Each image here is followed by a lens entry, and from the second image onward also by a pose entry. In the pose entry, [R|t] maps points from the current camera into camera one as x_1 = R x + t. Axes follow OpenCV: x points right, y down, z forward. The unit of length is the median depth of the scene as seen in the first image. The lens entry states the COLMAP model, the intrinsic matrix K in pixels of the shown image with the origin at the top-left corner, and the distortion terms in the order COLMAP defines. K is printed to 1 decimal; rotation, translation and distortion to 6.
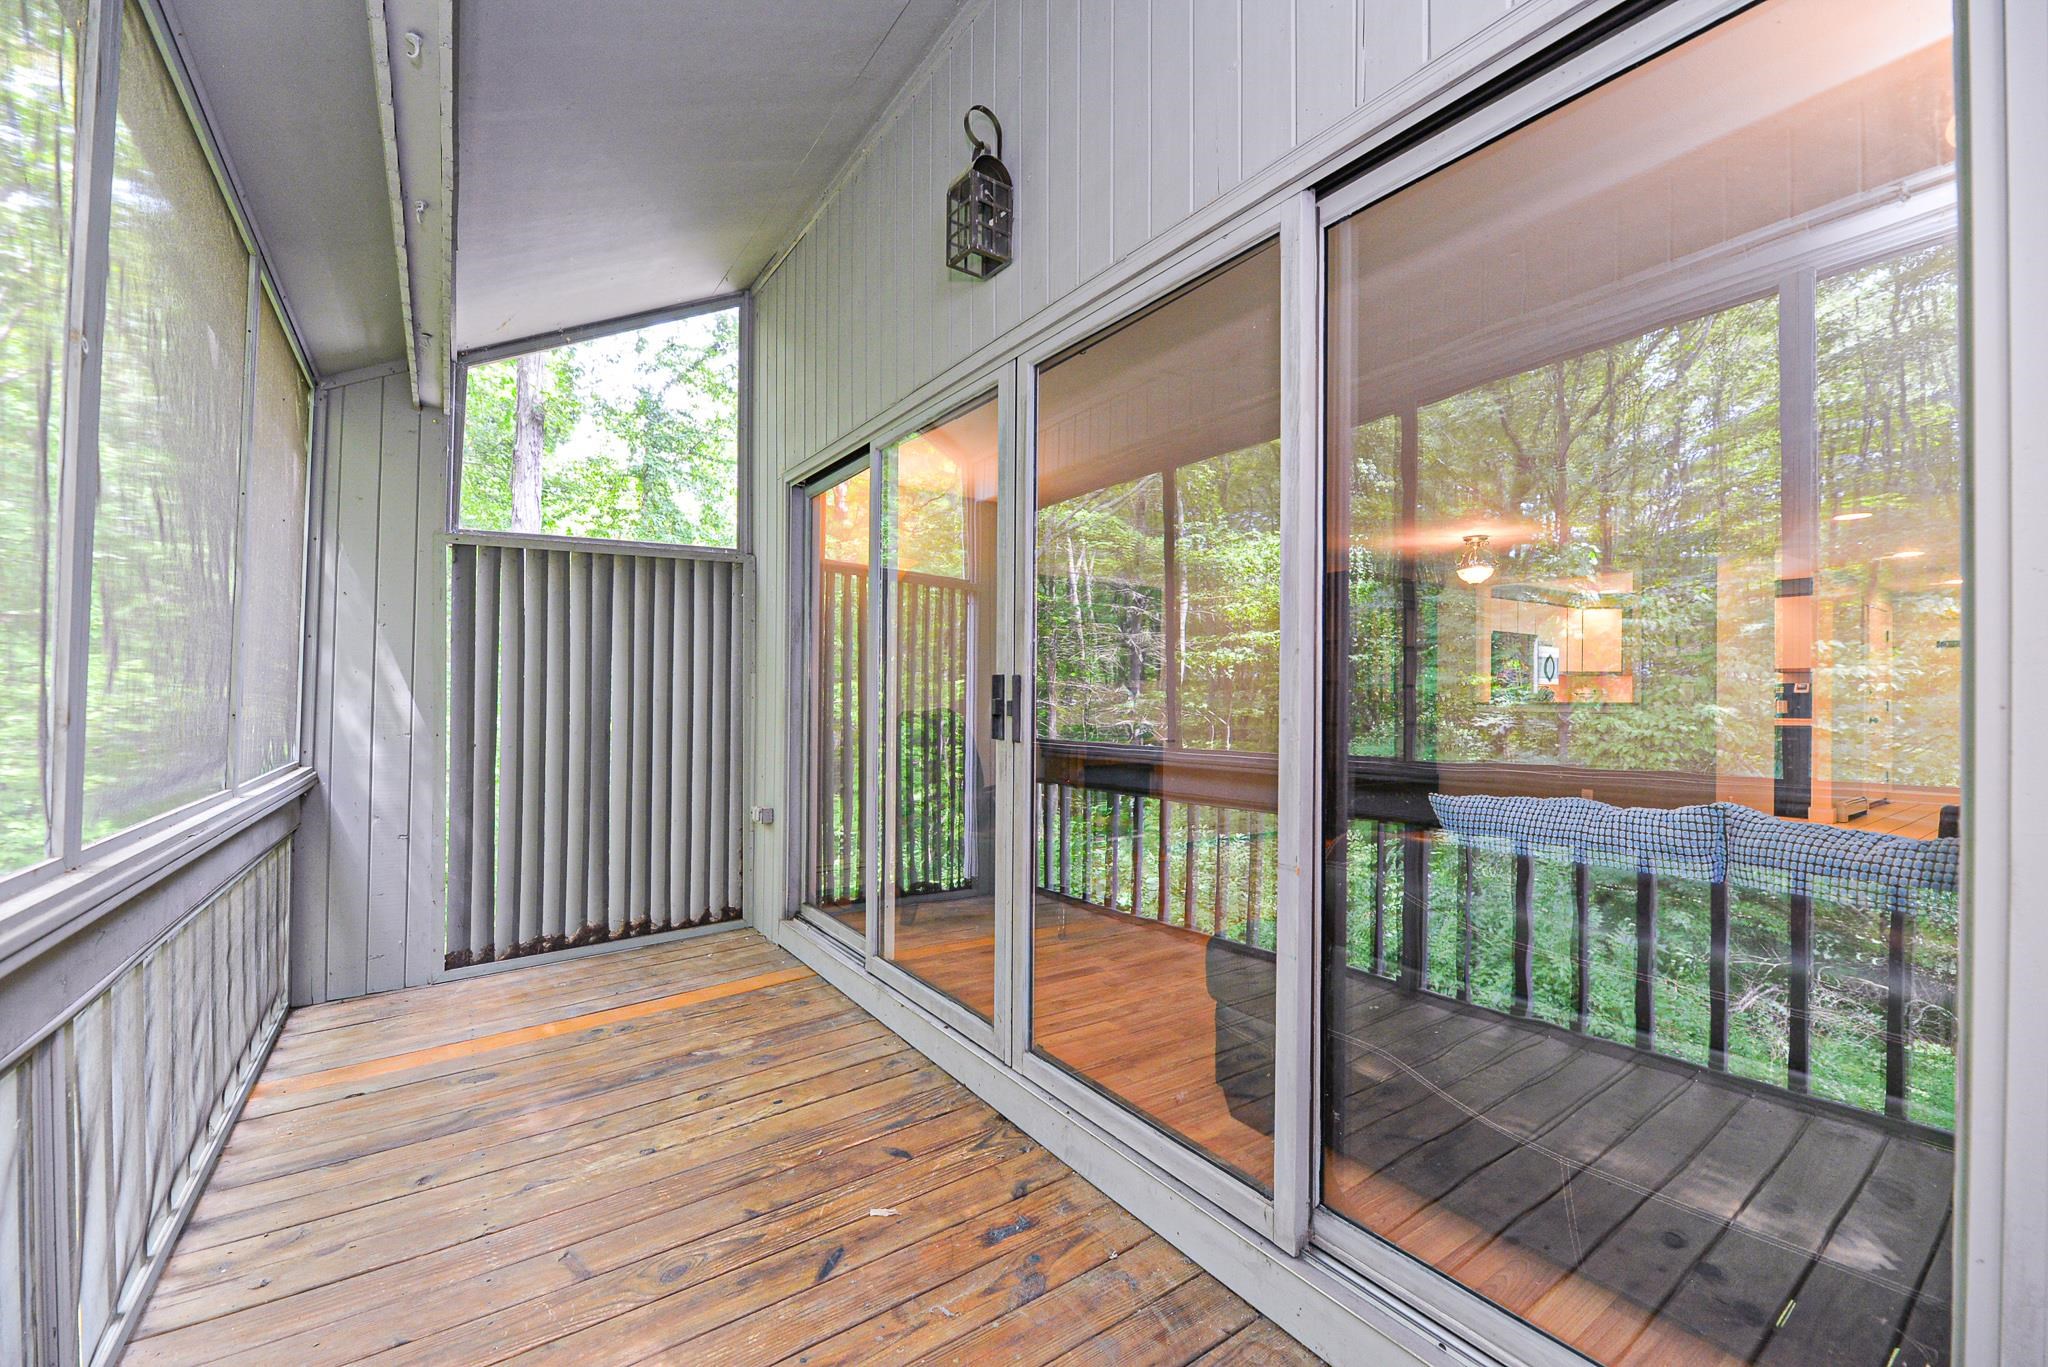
lens RADIAL K [[819.4, 0, 1021.2], [0, 819.4, 691.2], [0, 0, 1]] dist [0.001343, -0.003941]
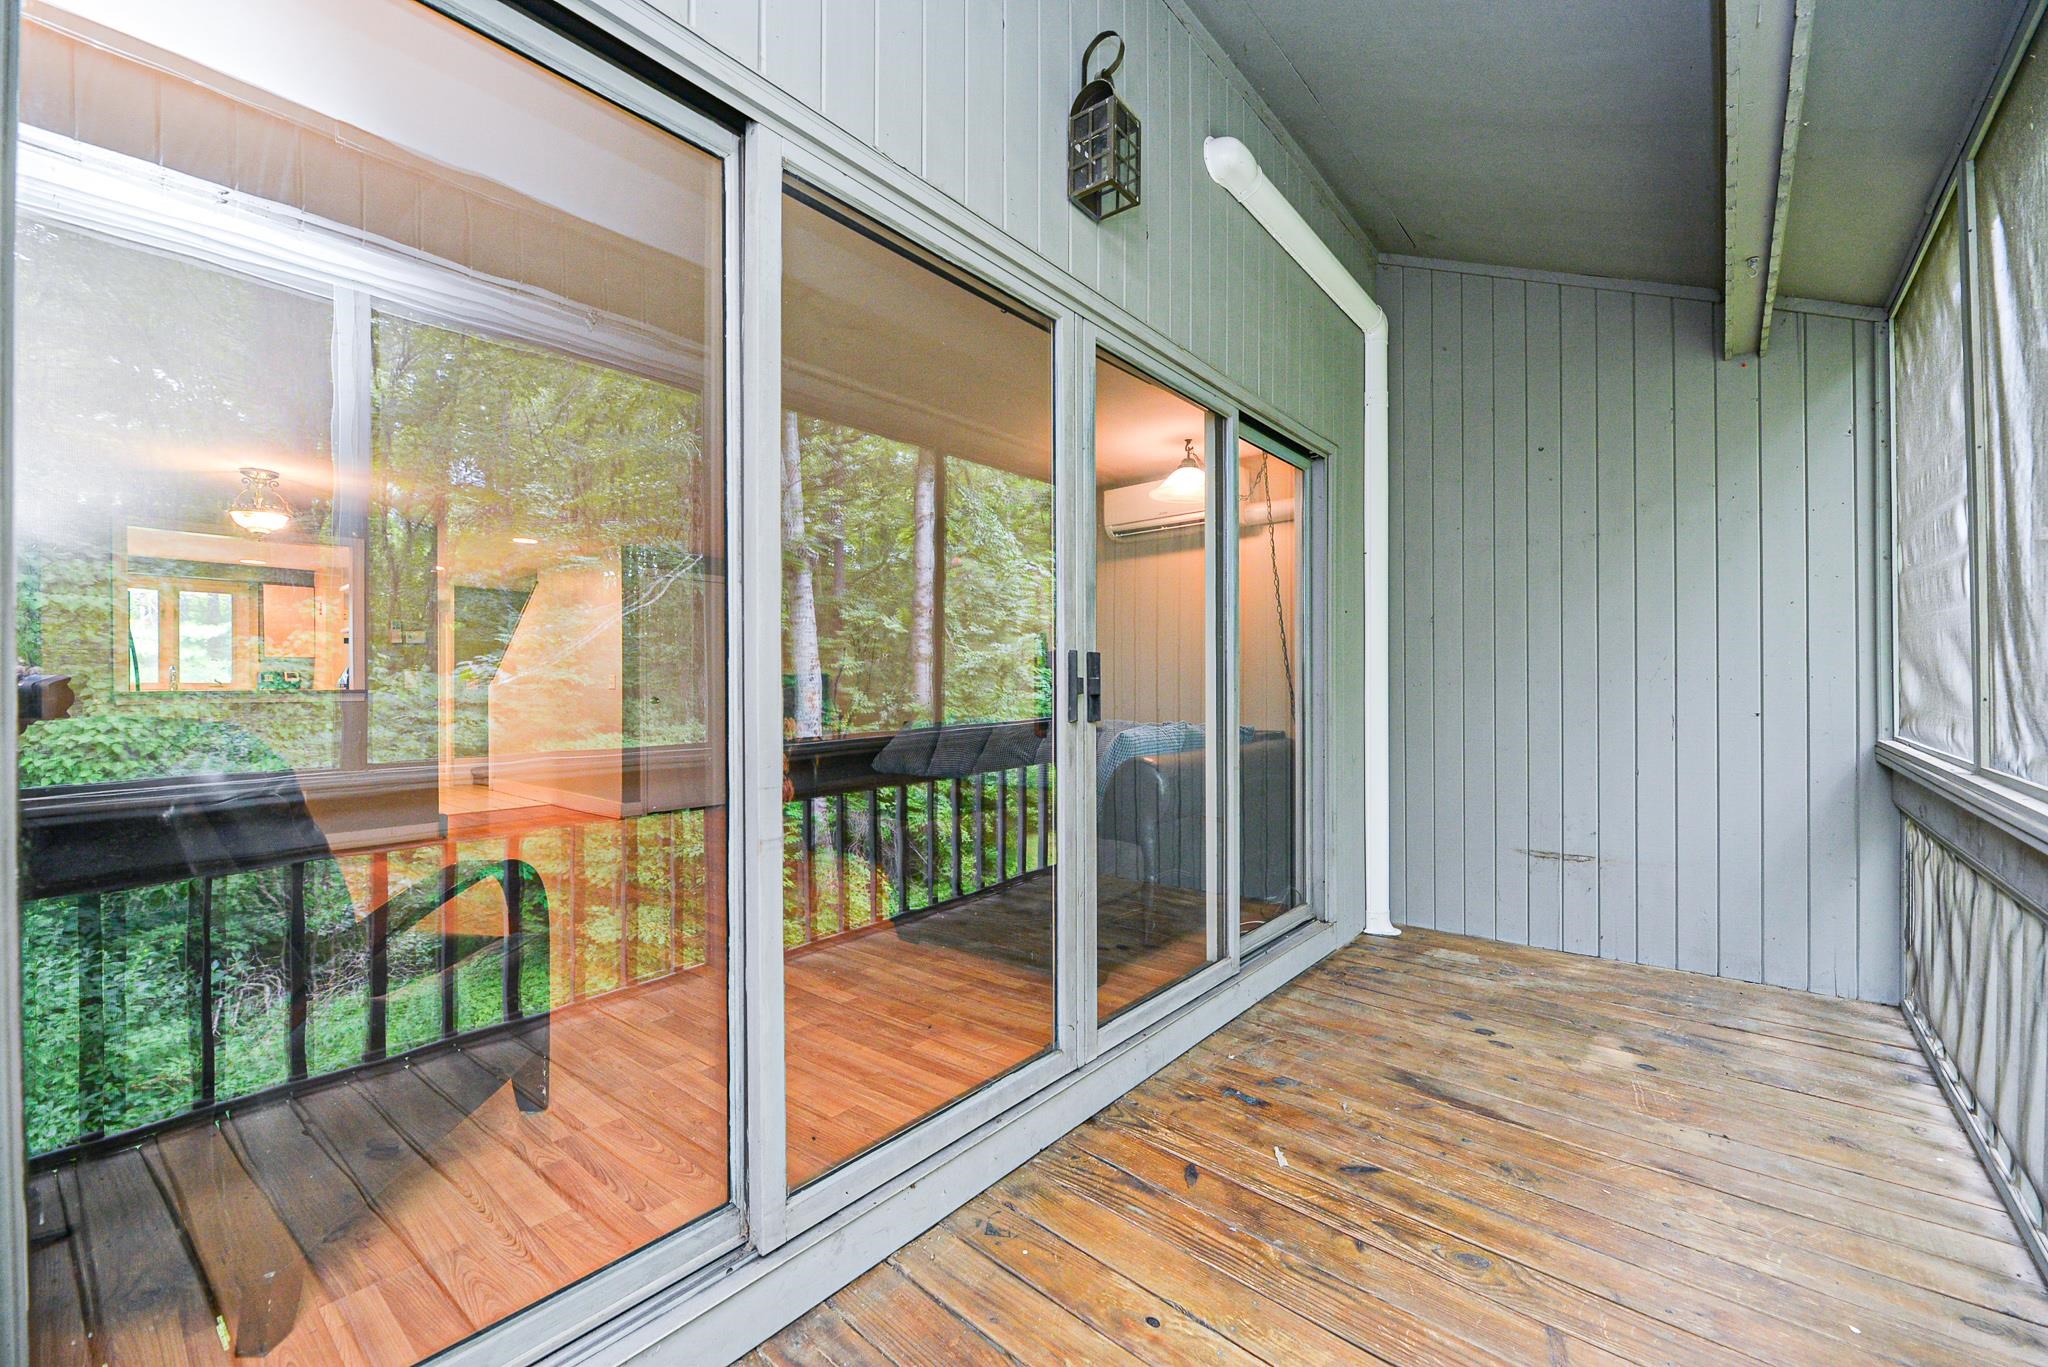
lens RADIAL K [[839.6, 0, 1019.0], [0, 839.6, 691.0], [0, 0, 1]] dist [0.016827, 0.000064]
pose [[-0.270135, -0.001777, 0.962821, -0.948402], [0.000159, 0.999998, 0.001891, 0.026189], [-0.962822, 0.000664, -0.270135, 1.363377]]
